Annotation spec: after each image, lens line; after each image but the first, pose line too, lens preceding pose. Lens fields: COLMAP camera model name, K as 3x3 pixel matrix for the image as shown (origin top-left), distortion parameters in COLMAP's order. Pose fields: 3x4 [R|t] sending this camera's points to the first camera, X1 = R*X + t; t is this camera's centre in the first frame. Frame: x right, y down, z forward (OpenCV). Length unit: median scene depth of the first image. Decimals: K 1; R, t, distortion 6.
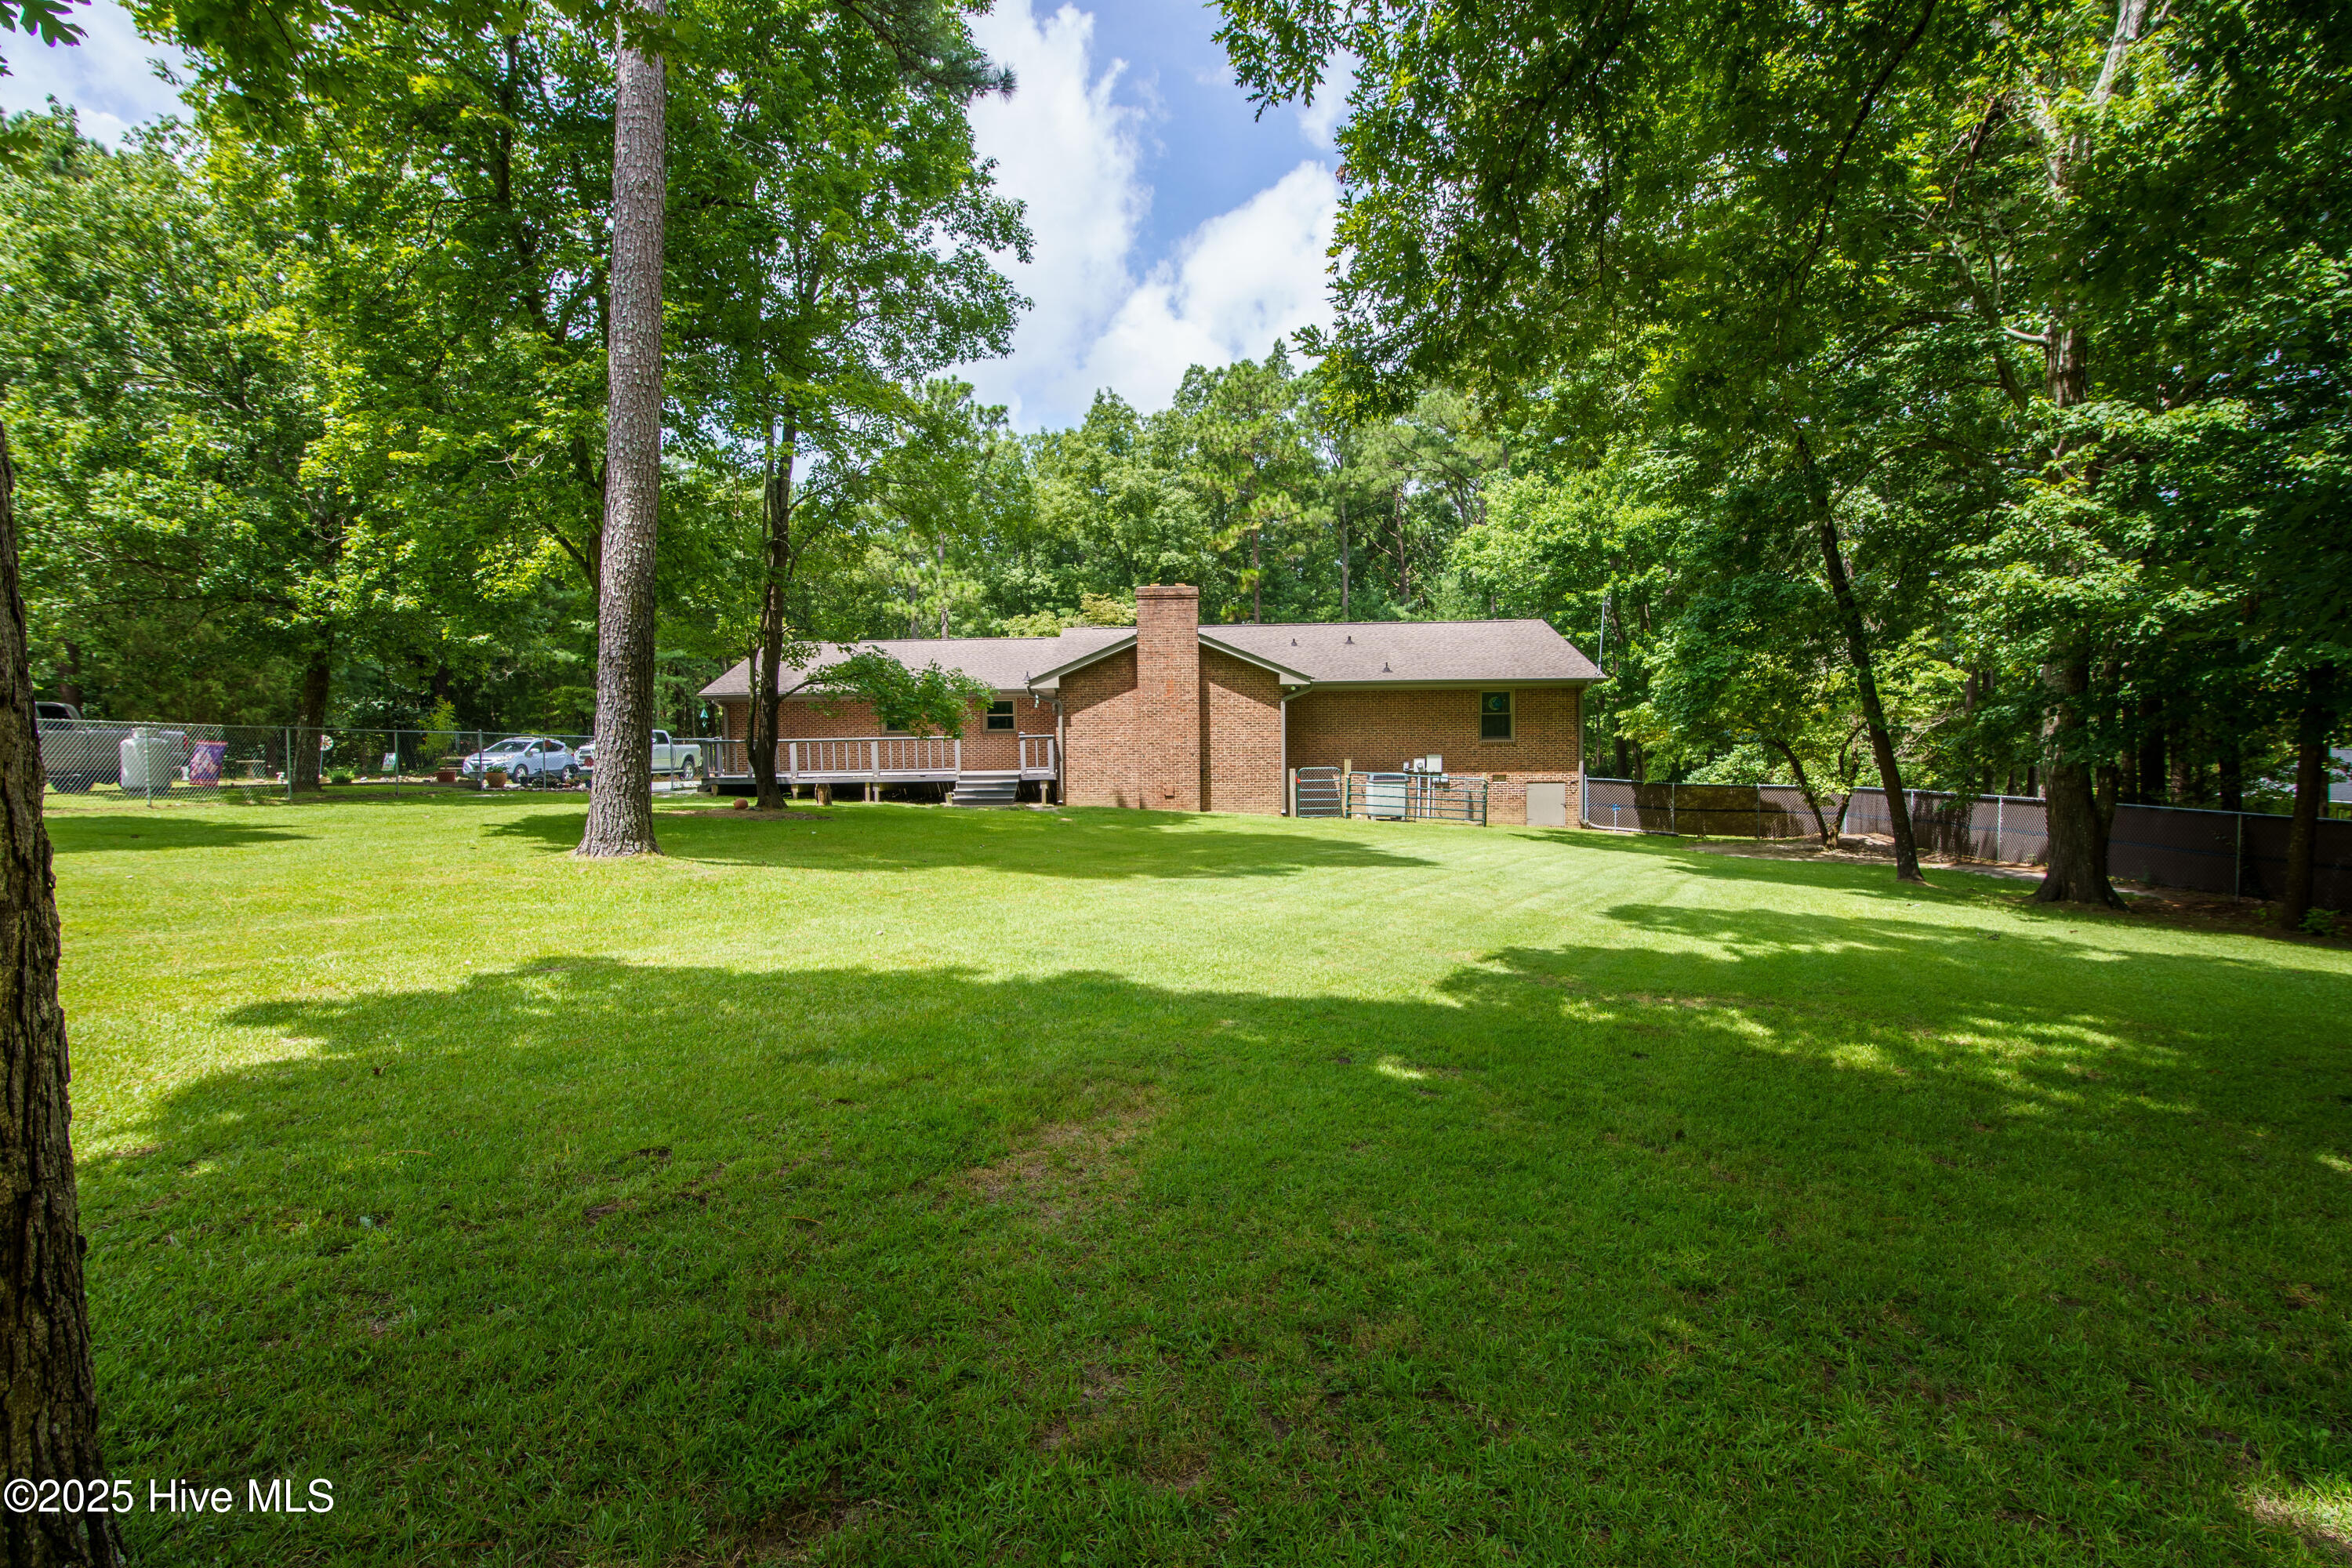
lens RADIAL K [[1077.4, 0, 1175.2], [0, 1077.4, 782.5], [0, 0, 1]] dist [-0.000225, 0.000000]
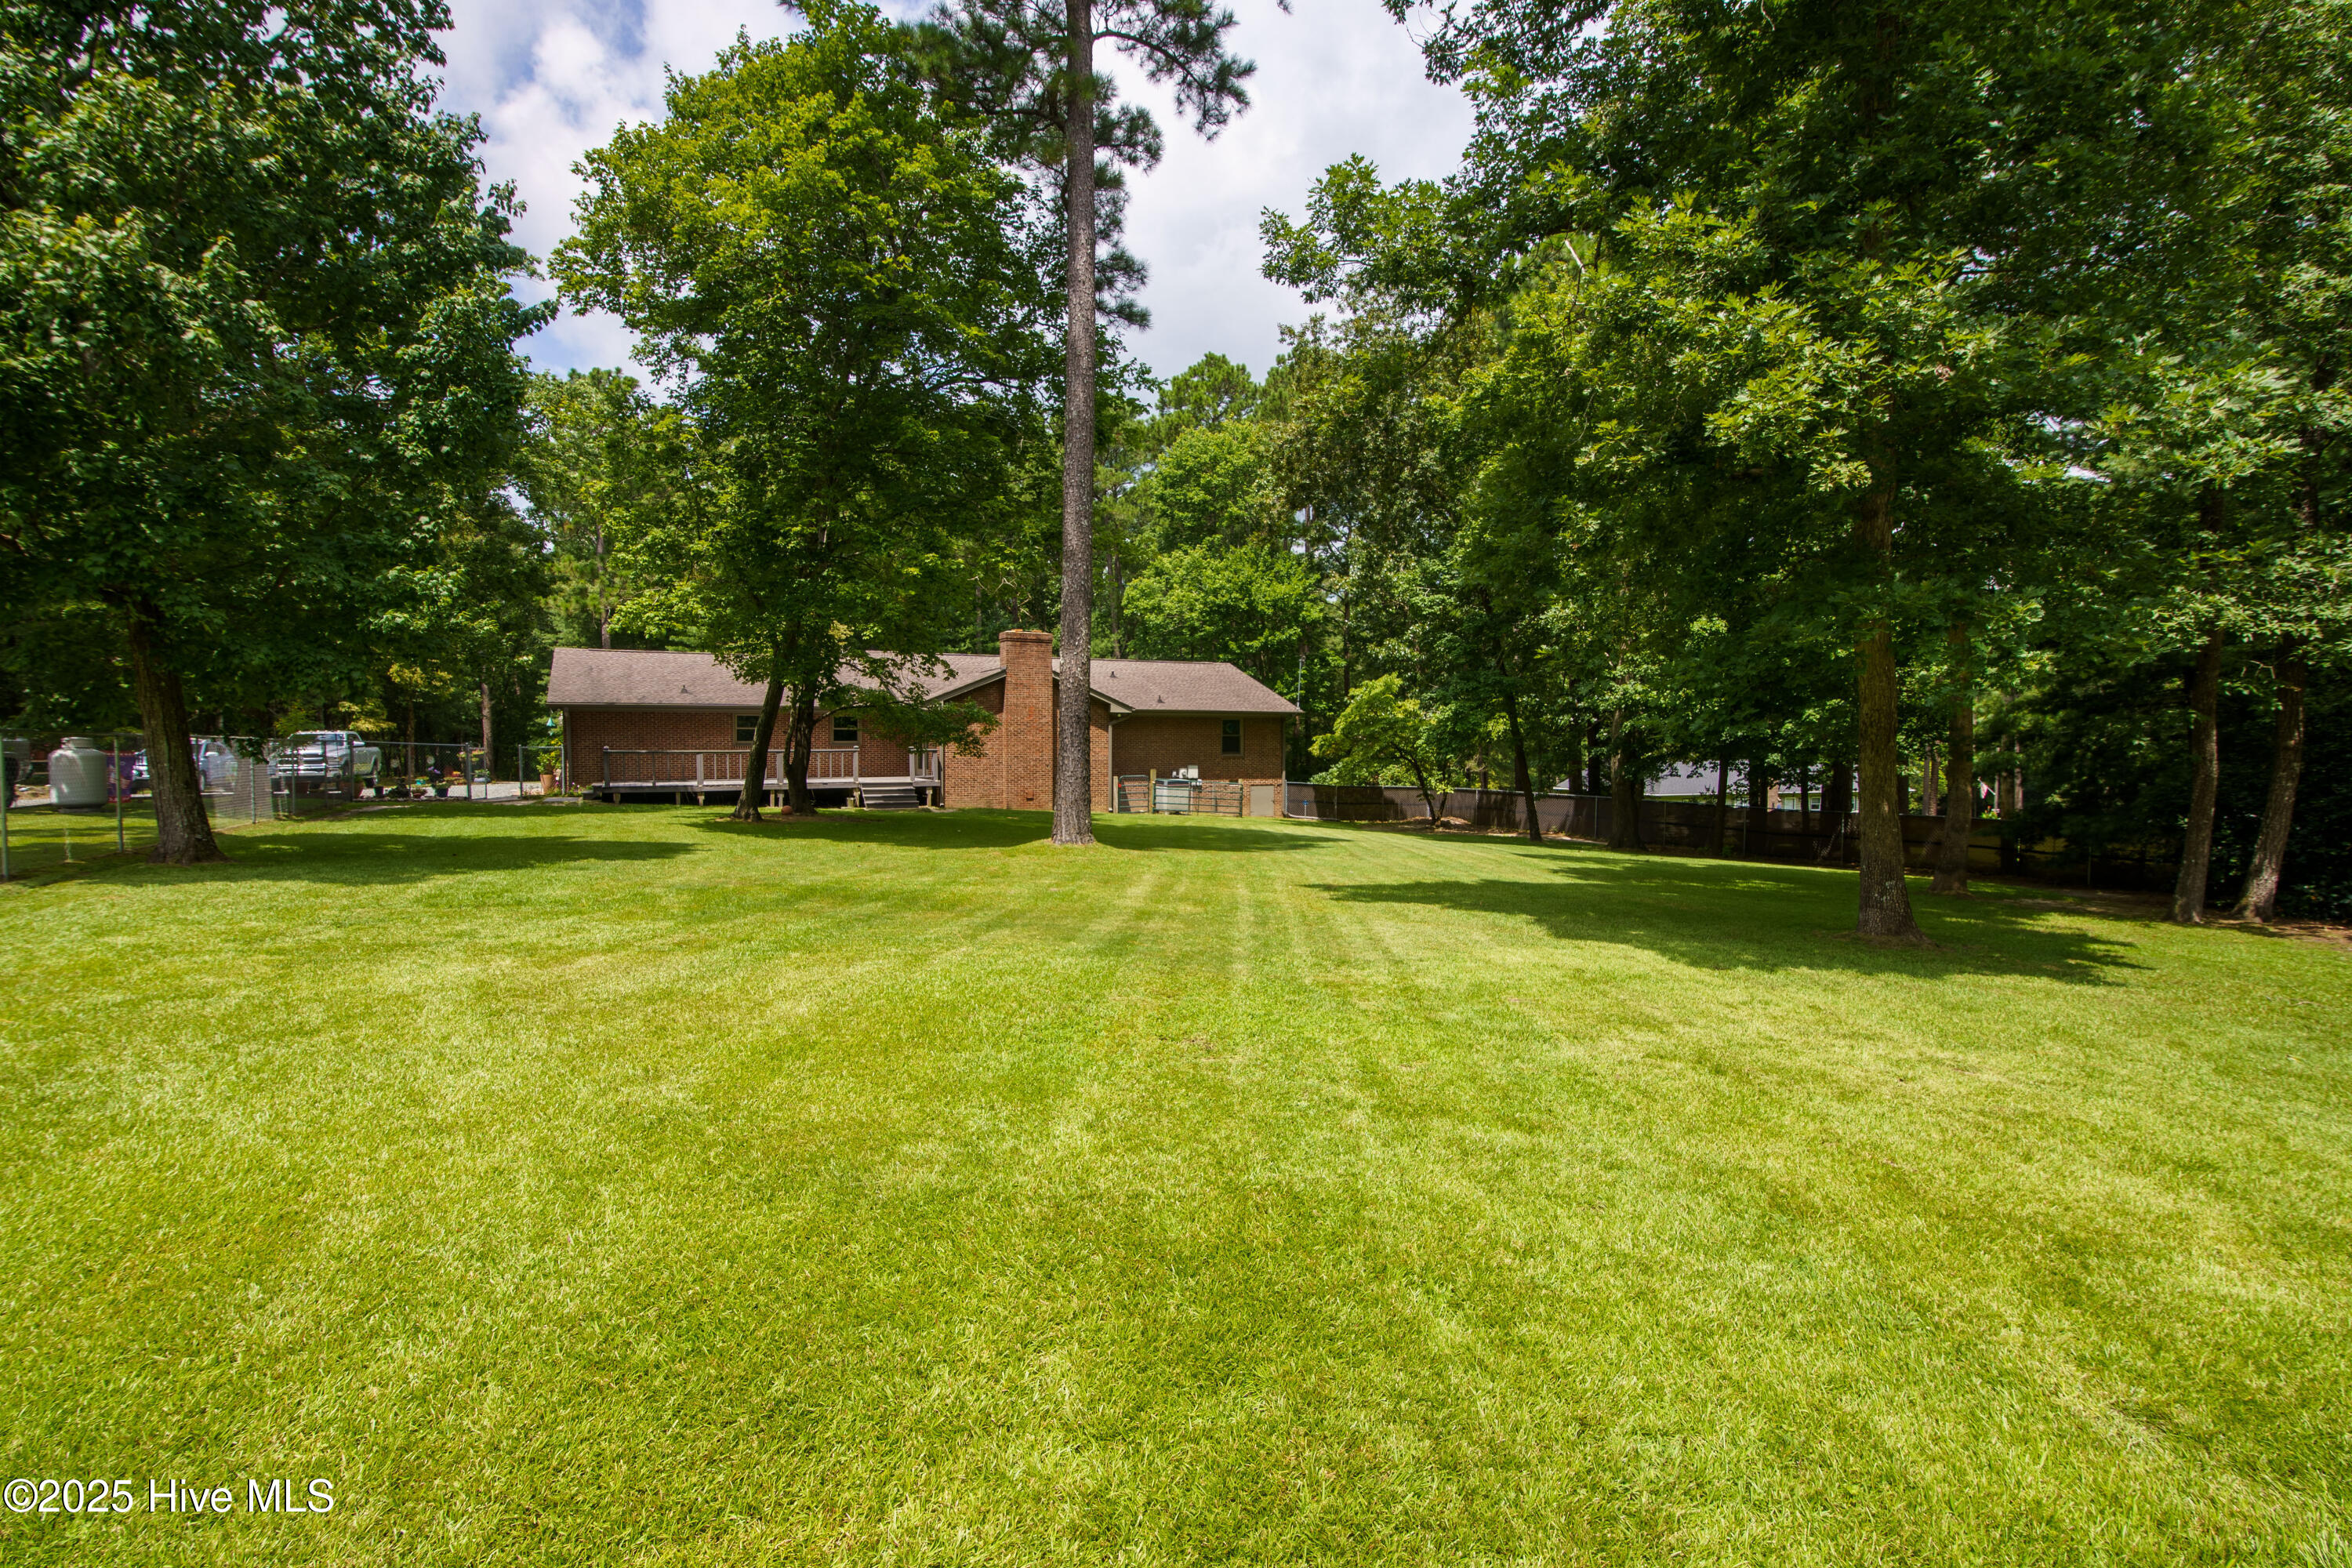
lens RADIAL K [[1077.4, 0, 1178.0], [0, 1077.4, 788.9], [0, 0, 1]] dist [-0.000225, 0.000000]
pose [[0.870986, -0.006944, 0.491259, -0.466179], [0.002423, 0.999949, 0.009839, -0.010743], [-0.491302, -0.007379, 0.870958, -0.172714]]
